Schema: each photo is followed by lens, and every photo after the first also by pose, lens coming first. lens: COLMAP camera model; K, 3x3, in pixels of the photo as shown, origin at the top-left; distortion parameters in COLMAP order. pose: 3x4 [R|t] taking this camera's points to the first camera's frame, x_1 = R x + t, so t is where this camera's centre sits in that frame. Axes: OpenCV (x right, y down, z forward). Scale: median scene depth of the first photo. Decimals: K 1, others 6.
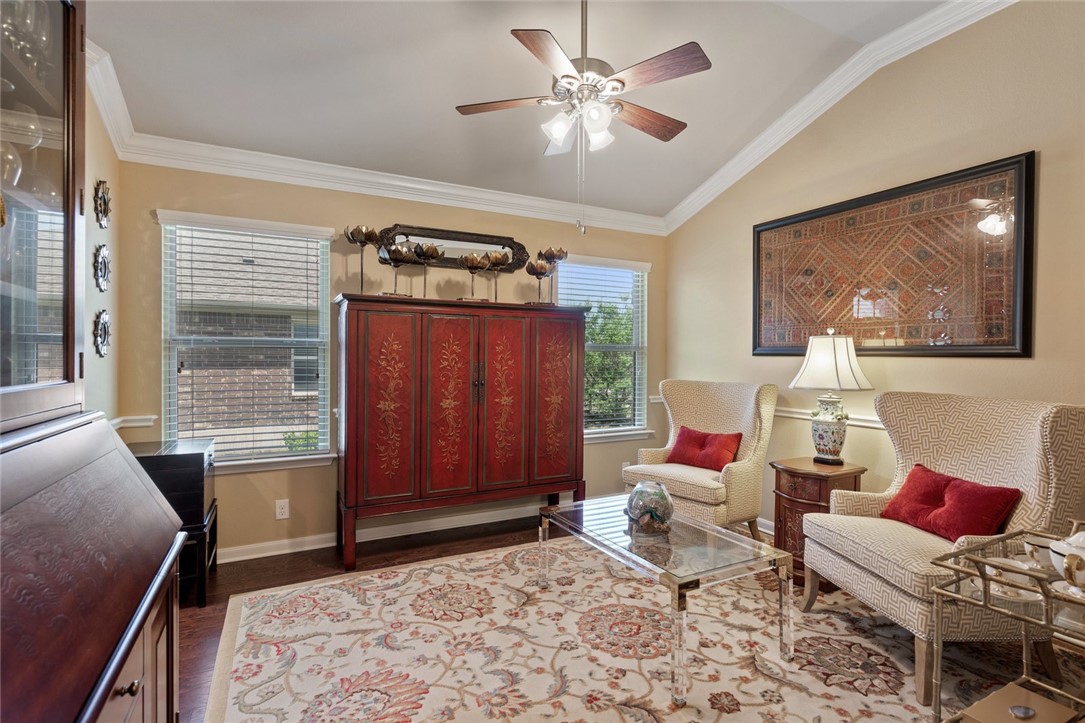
lens RADIAL K [[519.4, 0, 543.6], [0, 519.4, 361.2], [0, 0, 1]] dist [-0.000783, 0.001904]
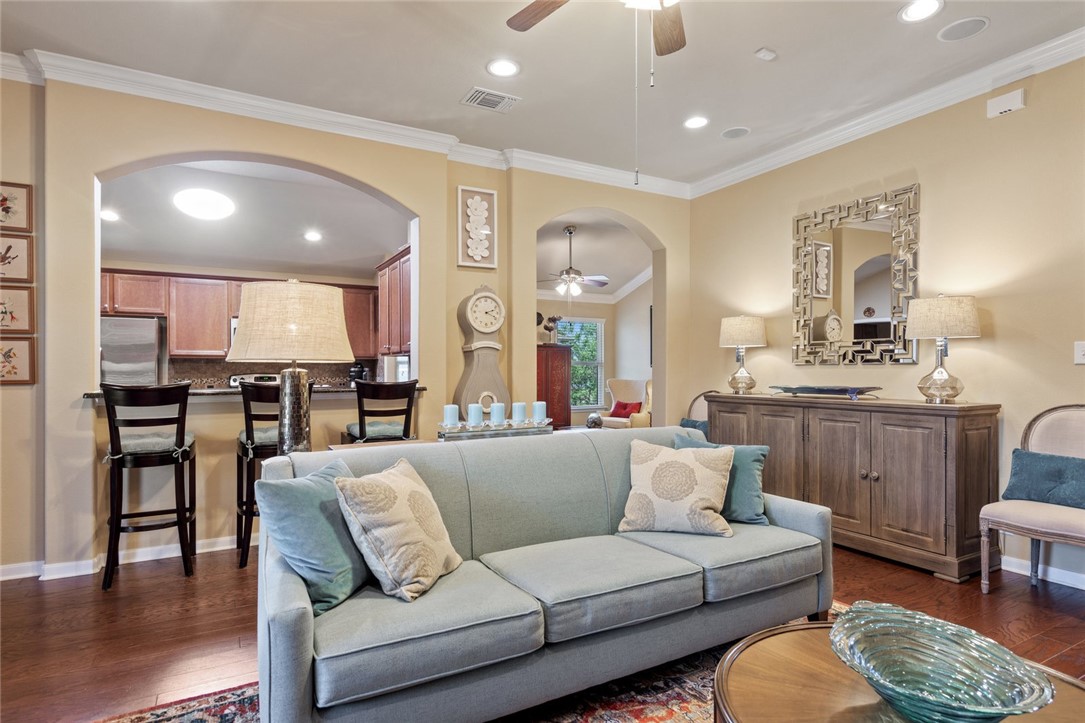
lens RADIAL K [[588.2, 0, 539.9], [0, 588.2, 365.0], [0, 0, 1]] dist [0.028981, 0.000017]
pose [[0.999535, -0.007218, 0.029622, -0.176489], [0.007610, 0.999885, -0.013120, 0.011241], [-0.029523, 0.013340, 0.999475, -2.049302]]
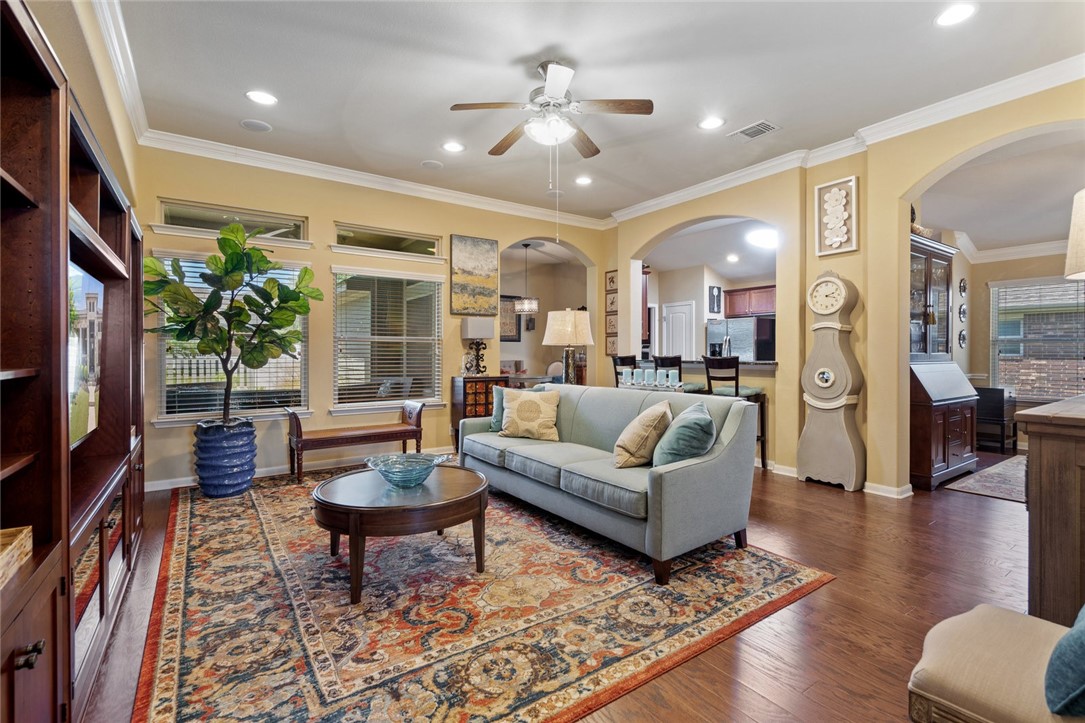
lens RADIAL K [[496.1, 0, 542.5], [0, 496.1, 354.5], [0, 0, 1]] dist [-0.002051, -0.000140]
pose [[0.120816, 0.004752, -0.992664, 1.329901], [-0.002768, 0.999986, 0.004450, 0.016993], [0.992671, 0.002210, 0.120828, -1.351440]]
